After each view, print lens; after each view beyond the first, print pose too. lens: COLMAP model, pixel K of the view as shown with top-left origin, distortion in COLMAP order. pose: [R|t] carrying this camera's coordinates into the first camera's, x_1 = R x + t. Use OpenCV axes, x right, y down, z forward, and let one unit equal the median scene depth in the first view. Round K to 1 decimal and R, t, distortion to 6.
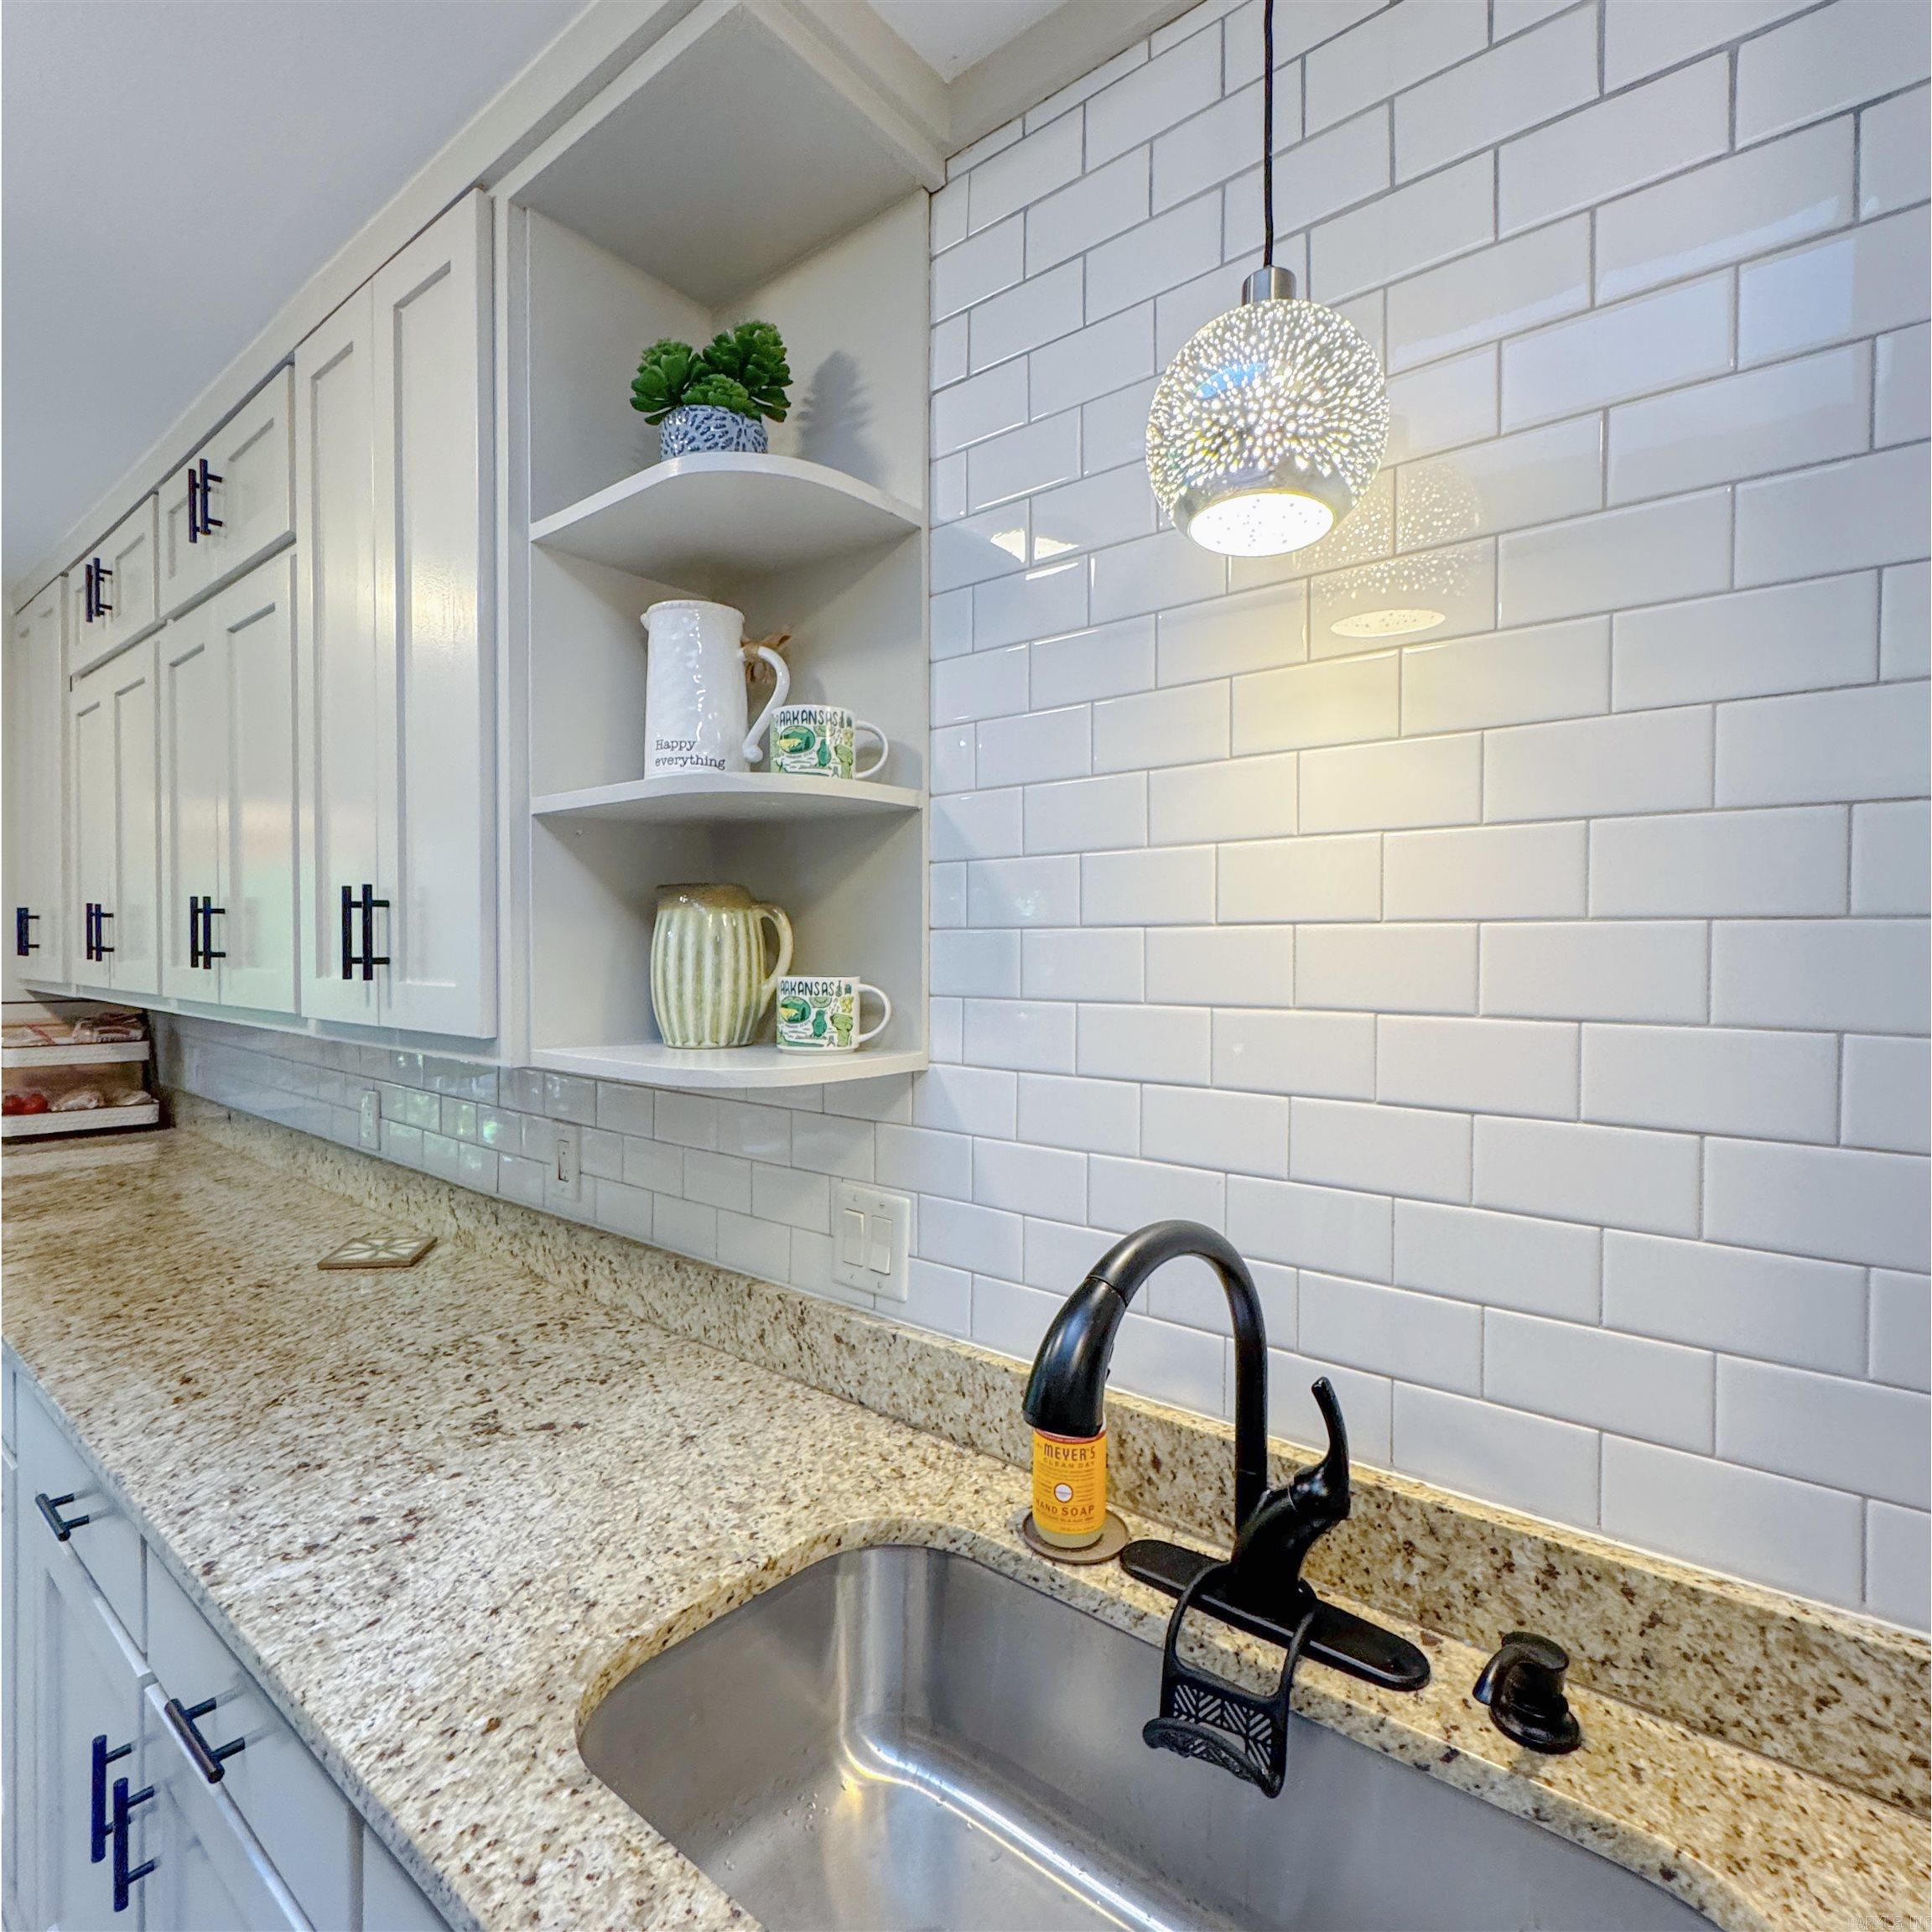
lens RADIAL K [[1060.3, 0, 934.2], [0, 1060.3, 957.8], [0, 0, 1]] dist [-0.002253, 0.000185]
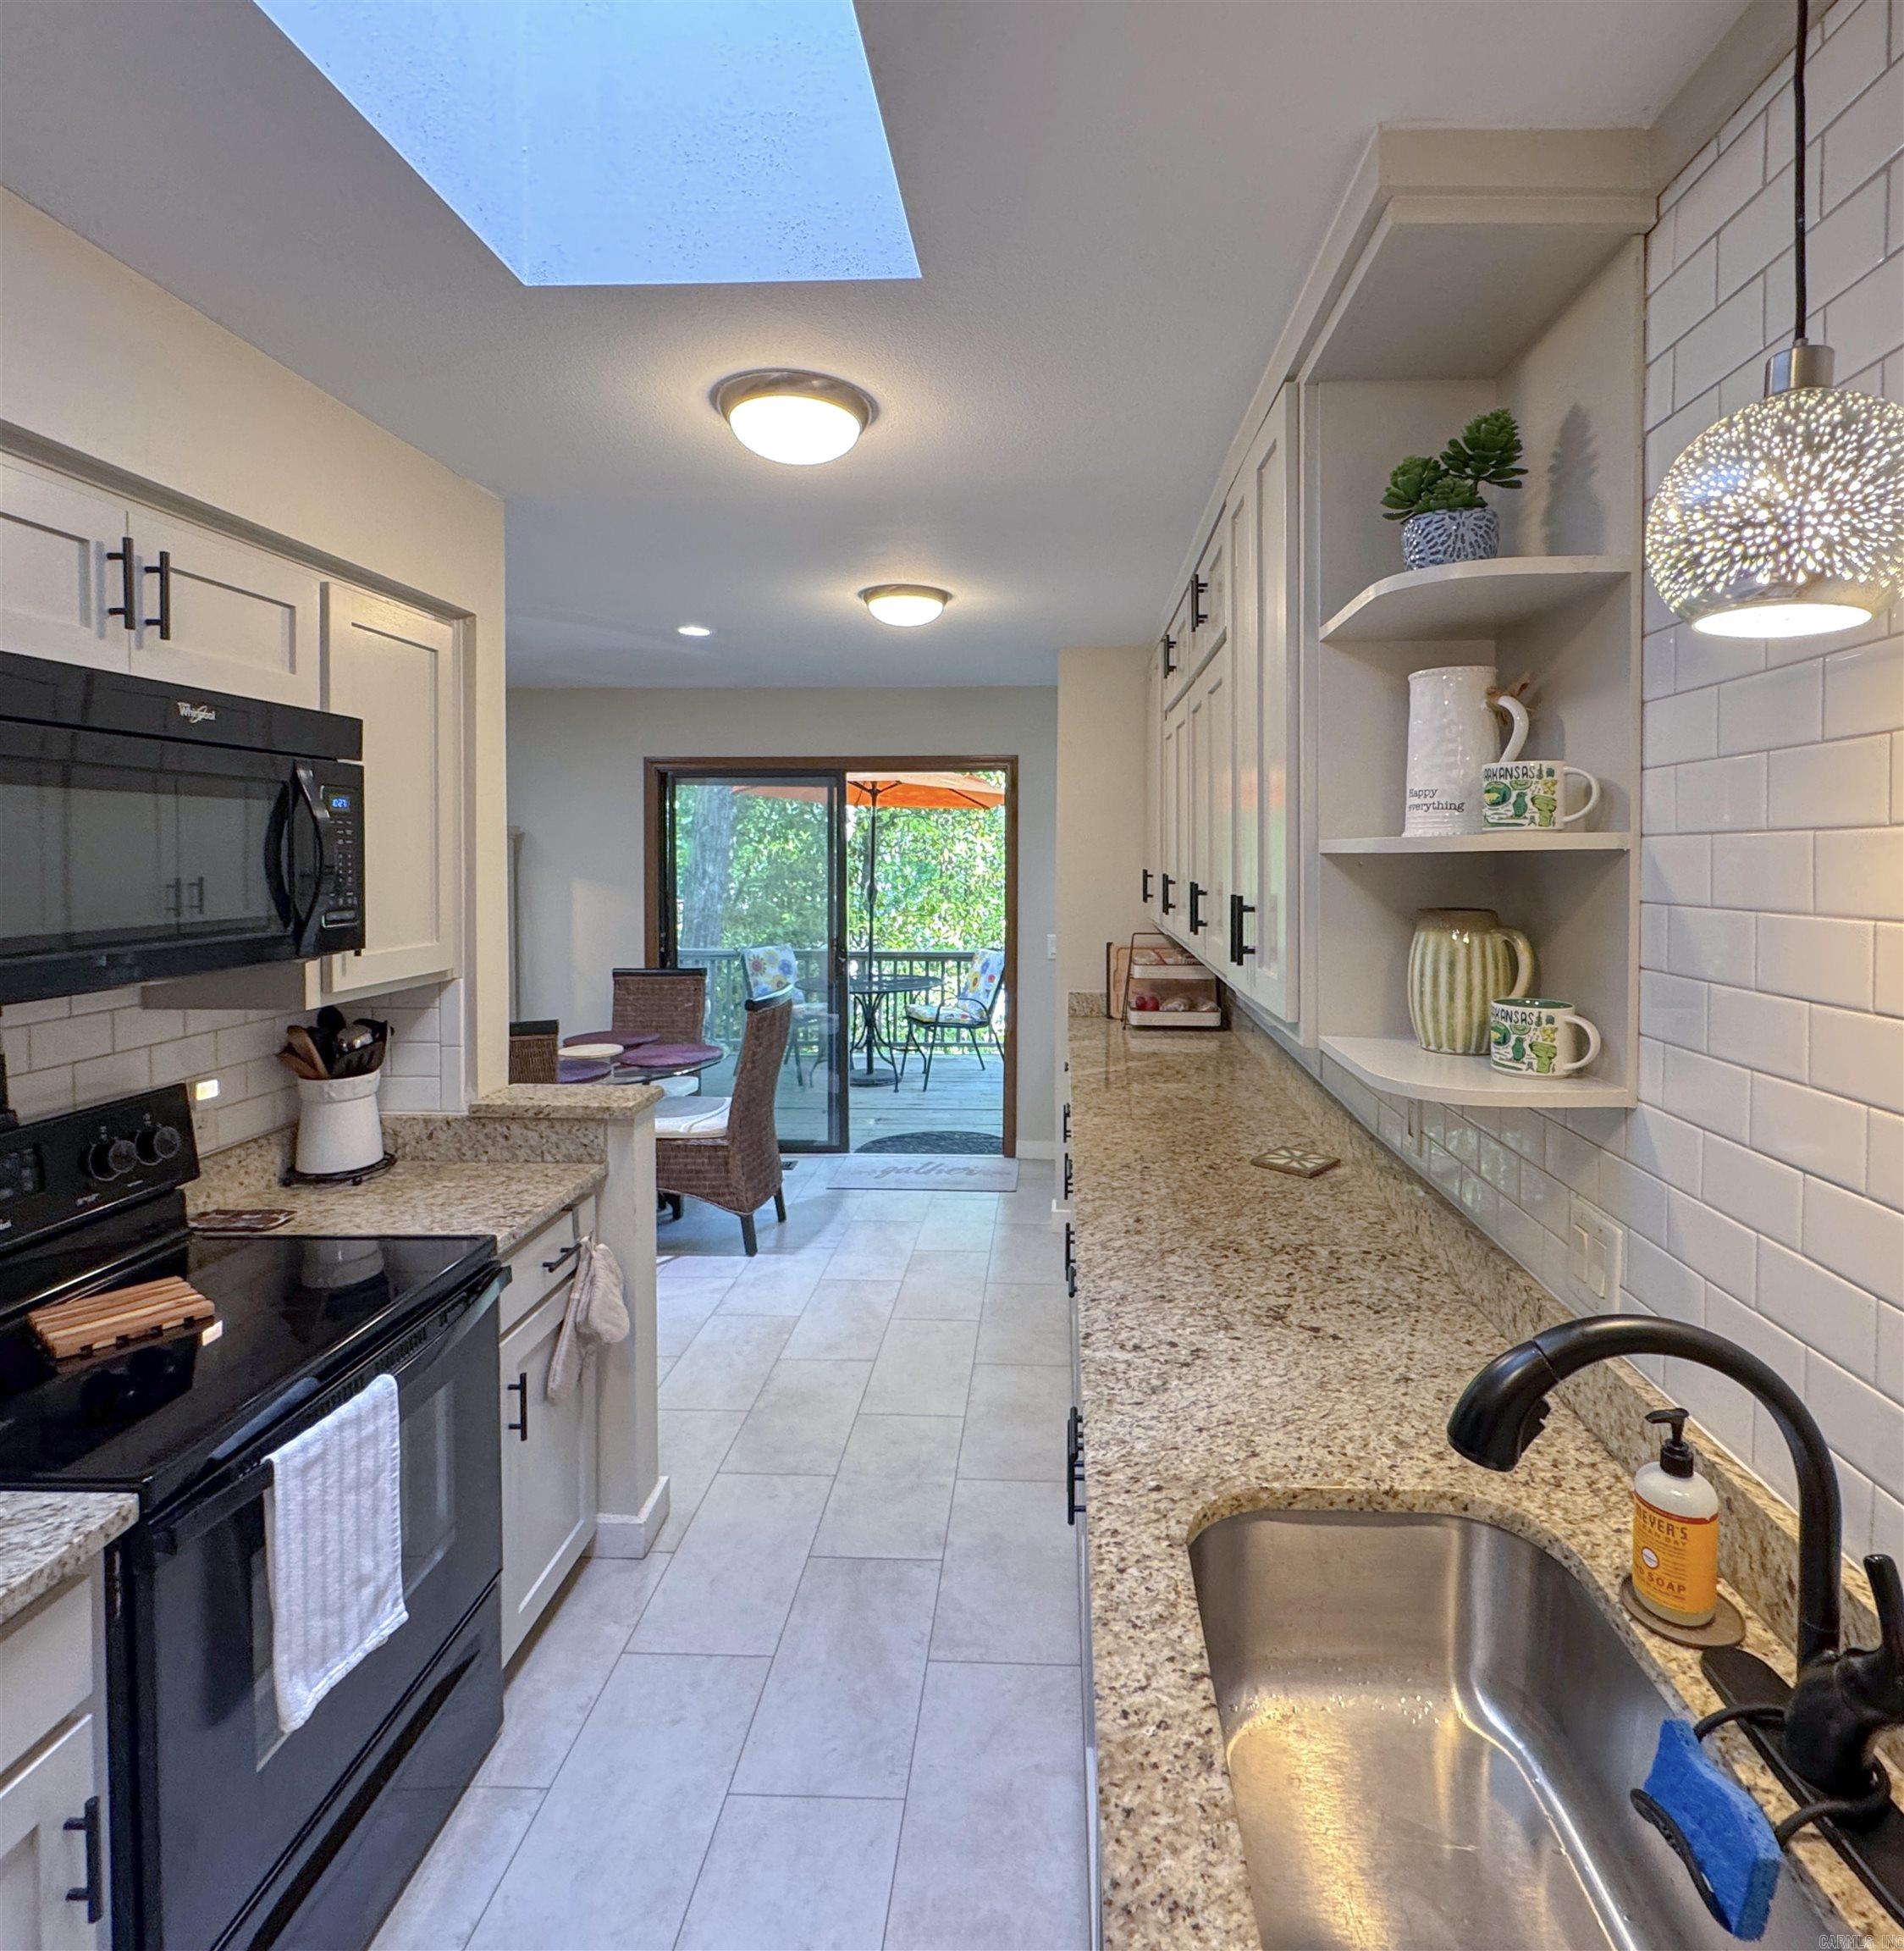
lens RADIAL K [[1049.7, 0, 1023.5], [0, 1049.7, 863.6], [0, 0, 1]] dist [-0.007099, 0.002322]
pose [[0.618305, -0.000262, -0.785938, 0.432900], [-0.001526, 0.999998, -0.001534, -0.129358], [0.785937, 0.002148, 0.618303, -0.079131]]
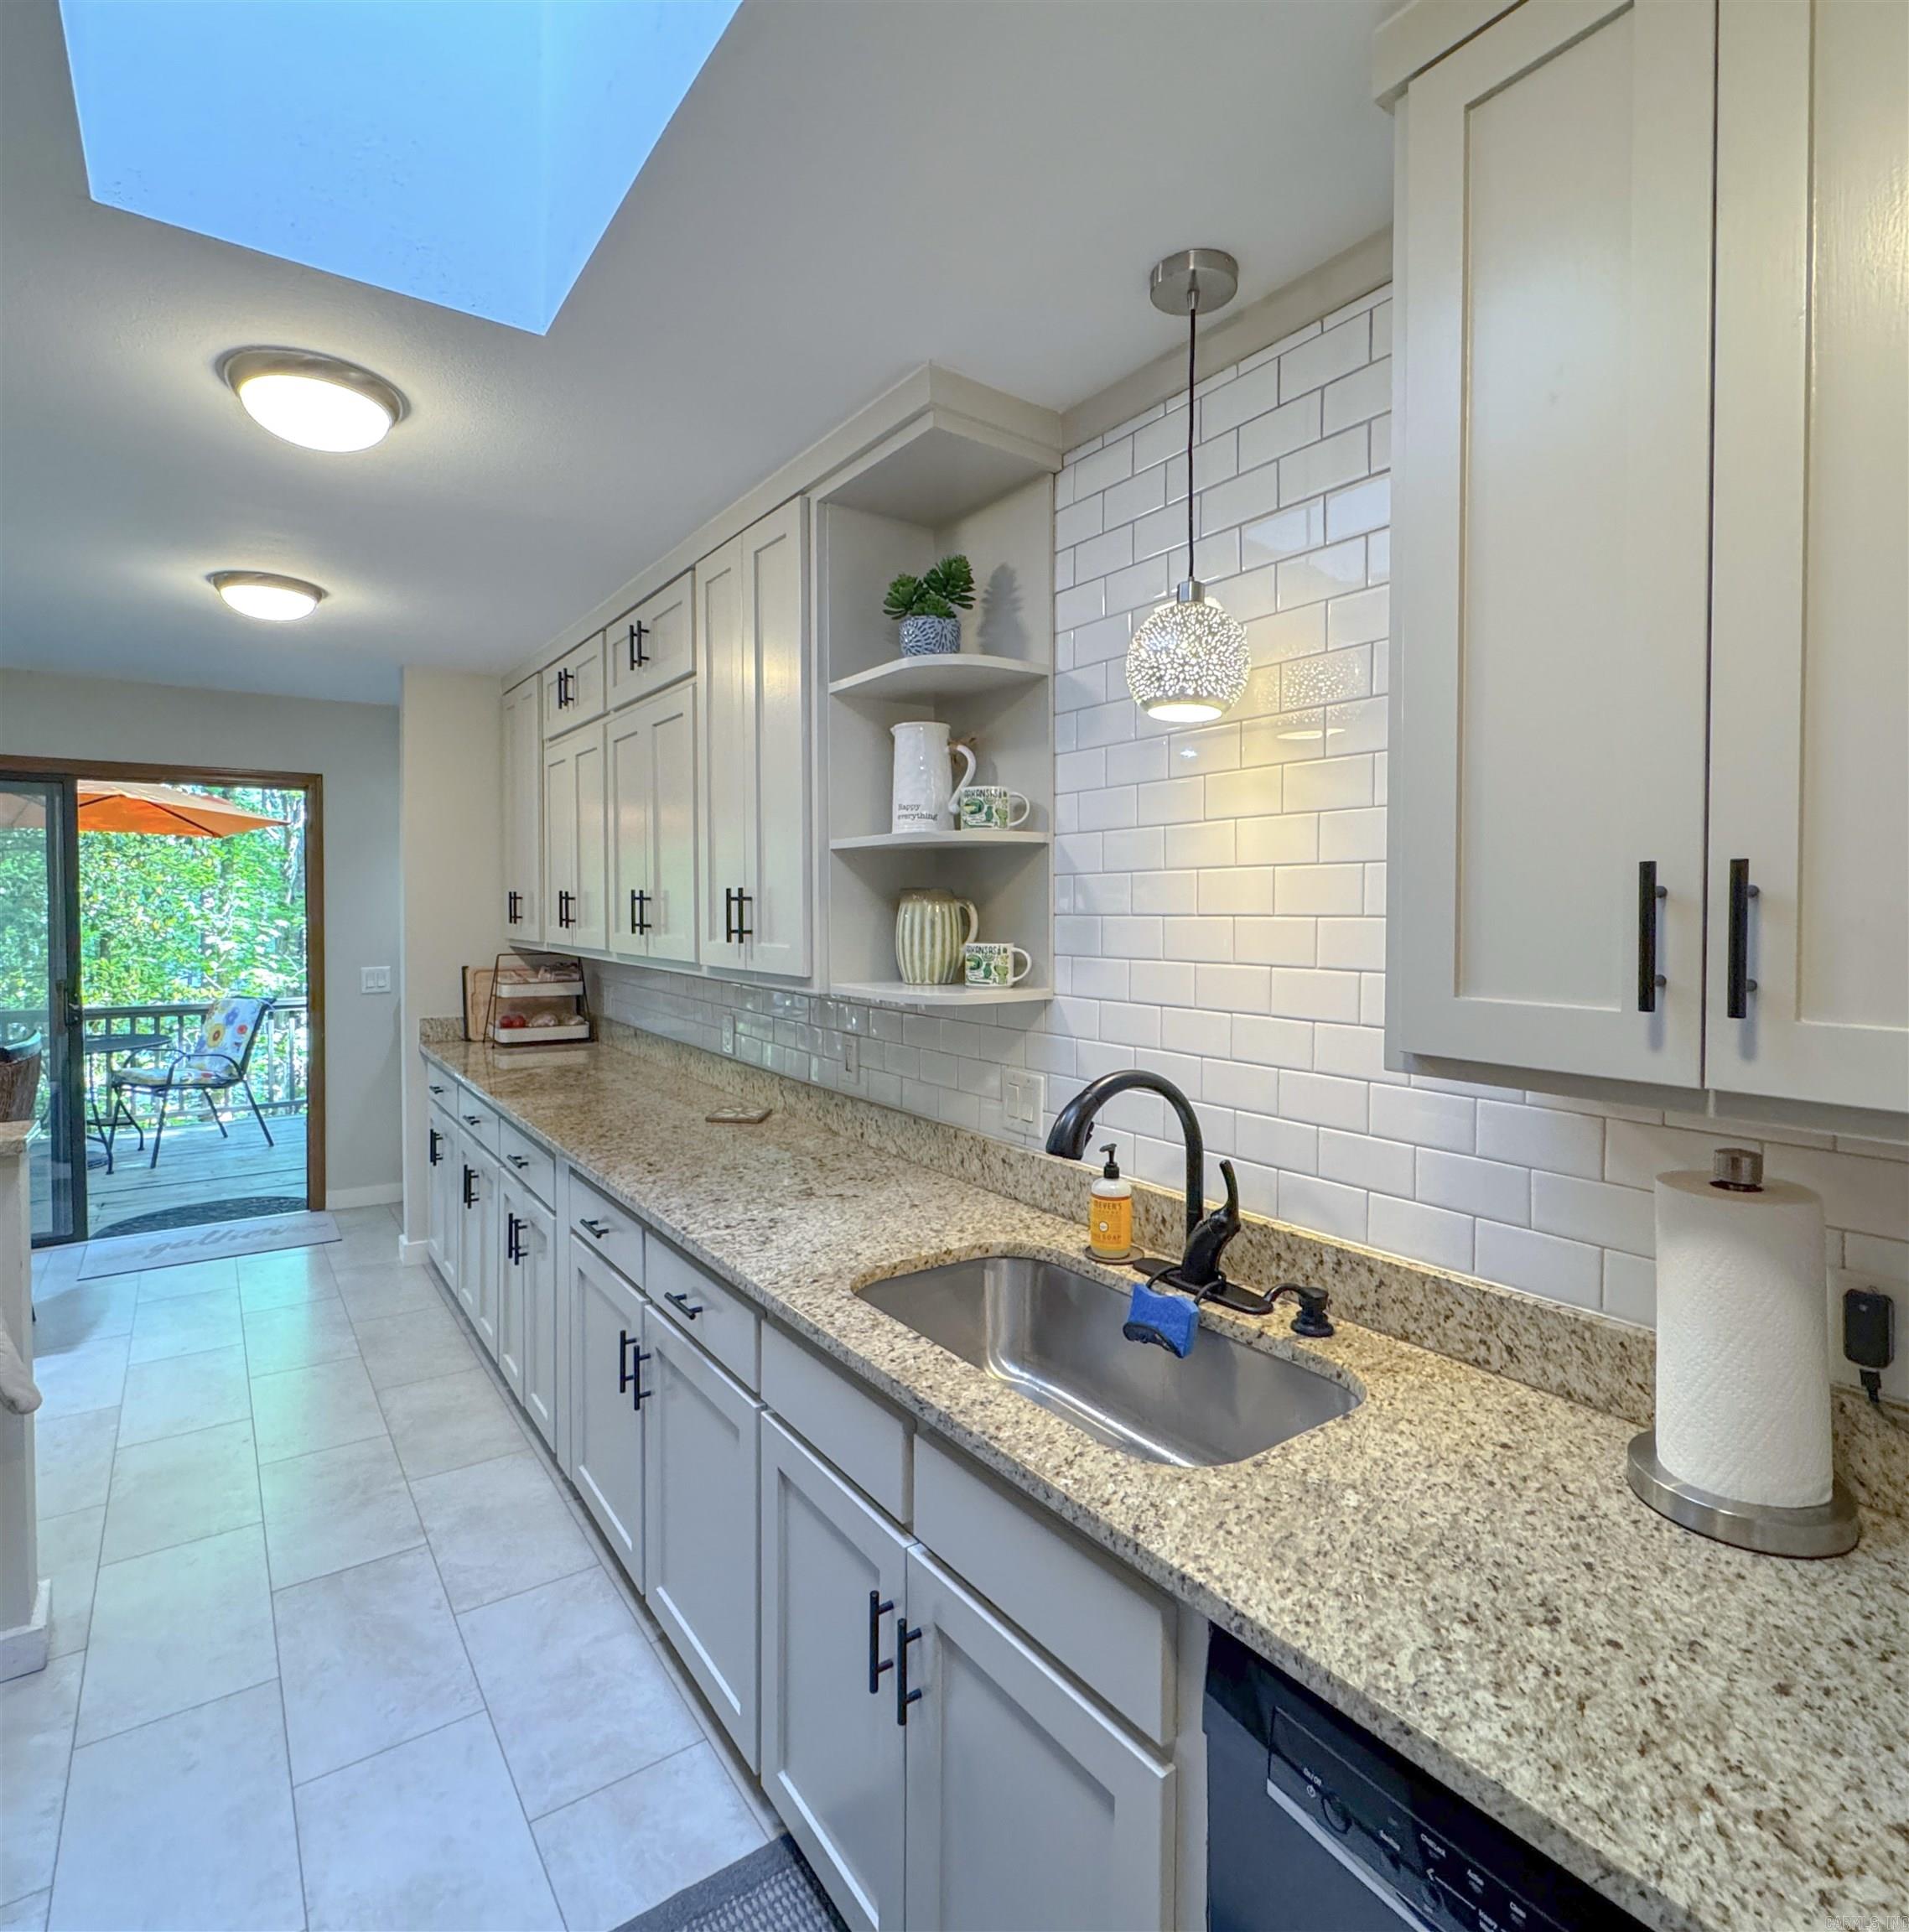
lens RADIAL K [[1039.5, 0, 919.8], [0, 1039.5, 905.3], [0, 0, 1]] dist [-0.007099, 0.002322]
pose [[0.962446, -0.004573, -0.271435, 0.245423], [0.001591, 0.999936, -0.011206, -0.025116], [0.271469, 0.010353, 0.962392, -0.657335]]
